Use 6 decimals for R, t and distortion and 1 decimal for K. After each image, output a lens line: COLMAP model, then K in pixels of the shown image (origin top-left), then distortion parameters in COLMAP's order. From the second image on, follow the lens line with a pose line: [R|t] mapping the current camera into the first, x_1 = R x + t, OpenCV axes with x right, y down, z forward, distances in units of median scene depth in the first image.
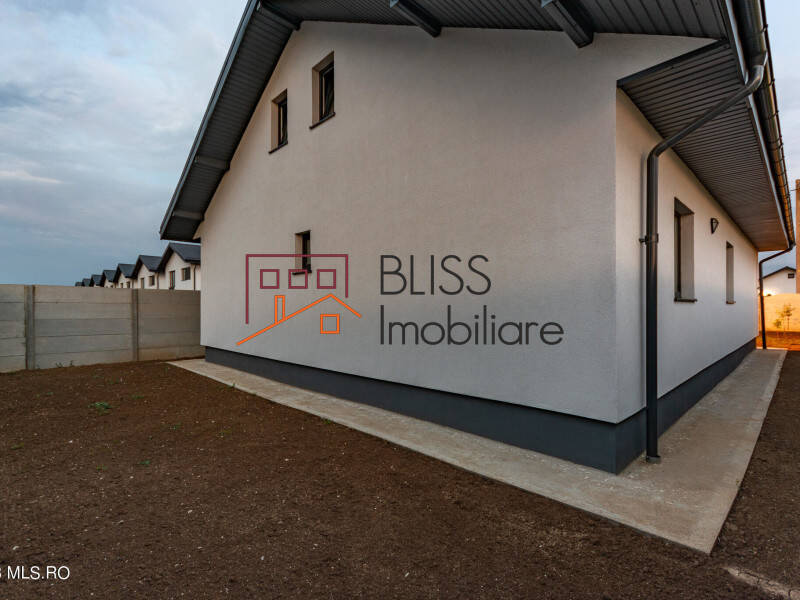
lens RADIAL K [[395.7, 0, 401.7], [0, 395.7, 303.6], [0, 0, 1]] dist [0.003426, -0.000720]
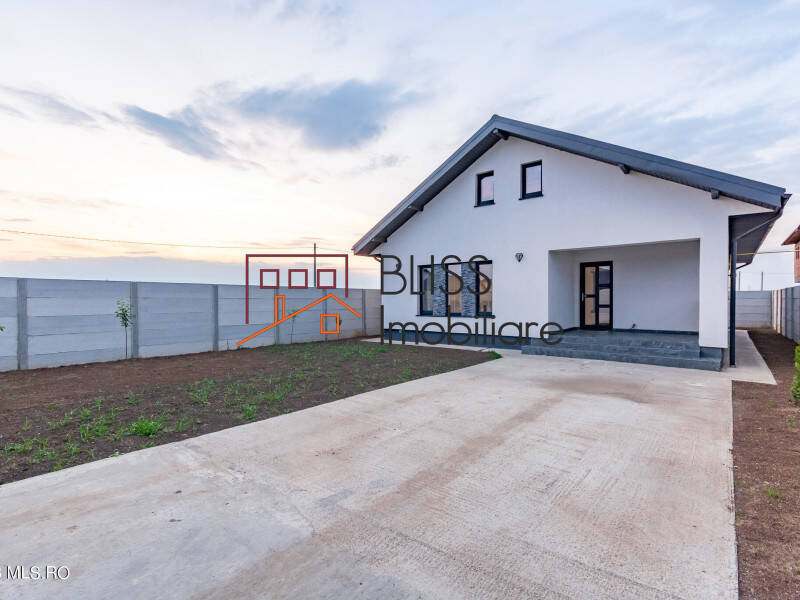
lens RADIAL K [[395.7, 0, 401.7], [0, 395.7, 303.6], [0, 0, 1]] dist [0.003426, -0.000720]
pose [[0.995161, -0.001477, 0.098243, -0.622611], [-0.000022, 0.999884, 0.015251, -0.008429], [-0.098254, -0.015180, 0.995046, -0.471013]]
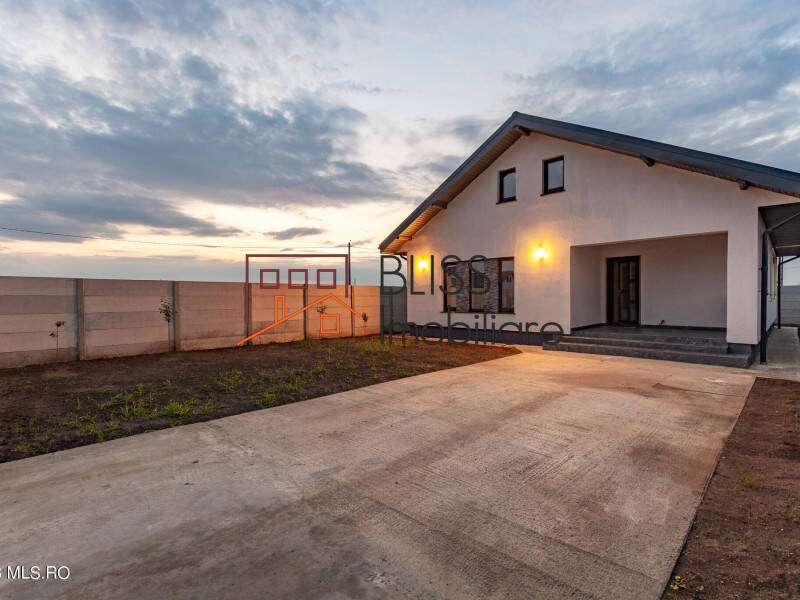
lens RADIAL K [[394.2, 0, 402.2], [0, 394.2, 301.9], [0, 0, 1]] dist [0.004679, -0.001330]
pose [[0.999940, -0.005601, 0.009409, -0.582827], [0.005442, 0.999844, 0.016792, -0.005543], [-0.009501, -0.016740, 0.999815, -0.502191]]
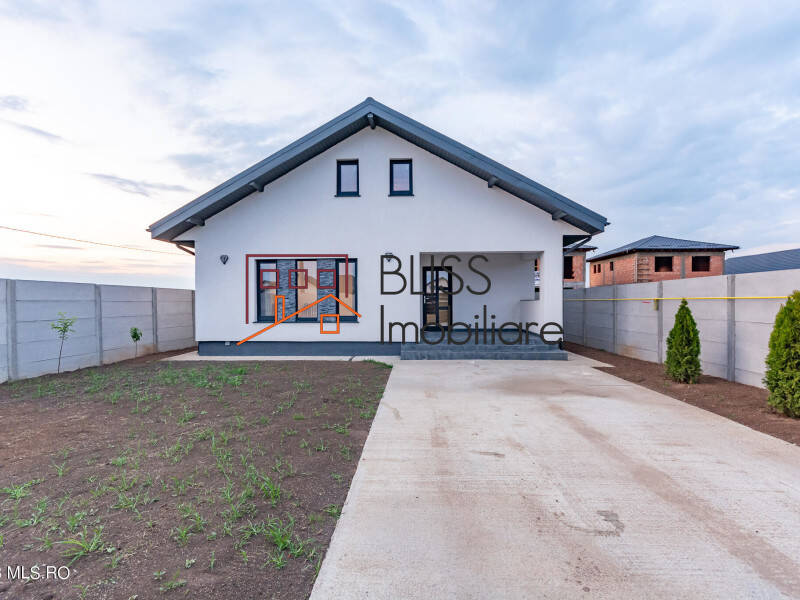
lens RADIAL K [[395.2, 0, 400.8], [0, 395.2, 303.5], [0, 0, 1]] dist [0.002198, -0.000774]
pose [[0.738445, -0.004071, 0.674301, -0.881348], [-0.001895, 0.999965, 0.008112, -0.007580], [-0.674311, -0.007268, 0.738412, -0.168379]]
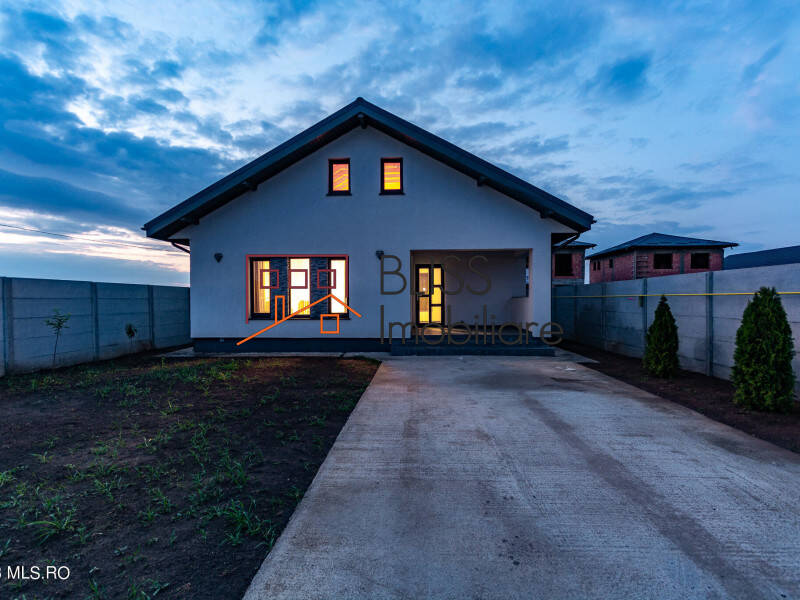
lens RADIAL K [[394.1, 0, 402.2], [0, 394.1, 302.8], [0, 0, 1]] dist [0.003271, -0.001172]
pose [[0.741253, -0.007541, 0.671183, -0.866245], [-0.001057, 0.999923, 0.012402, -0.006099], [-0.671225, -0.009902, 0.741188, -0.202860]]
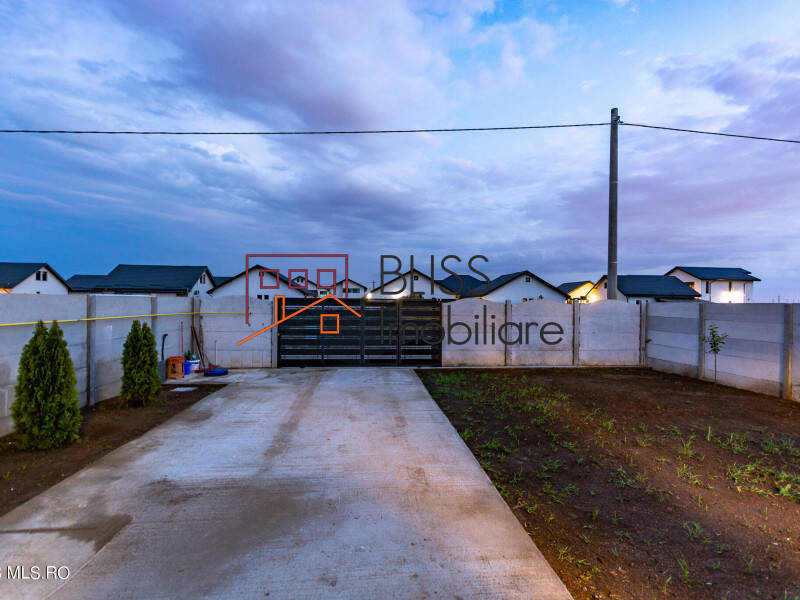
lens RADIAL K [[403.5, 0, 400.7], [0, 403.5, 304.0], [0, 0, 1]] dist [0.002523, 0.001183]
pose [[-0.645868, -0.004130, -0.763438, -0.046081], [-0.003994, 0.999990, -0.002030, -0.043415], [0.763439, 0.001738, -0.645878, 0.556354]]
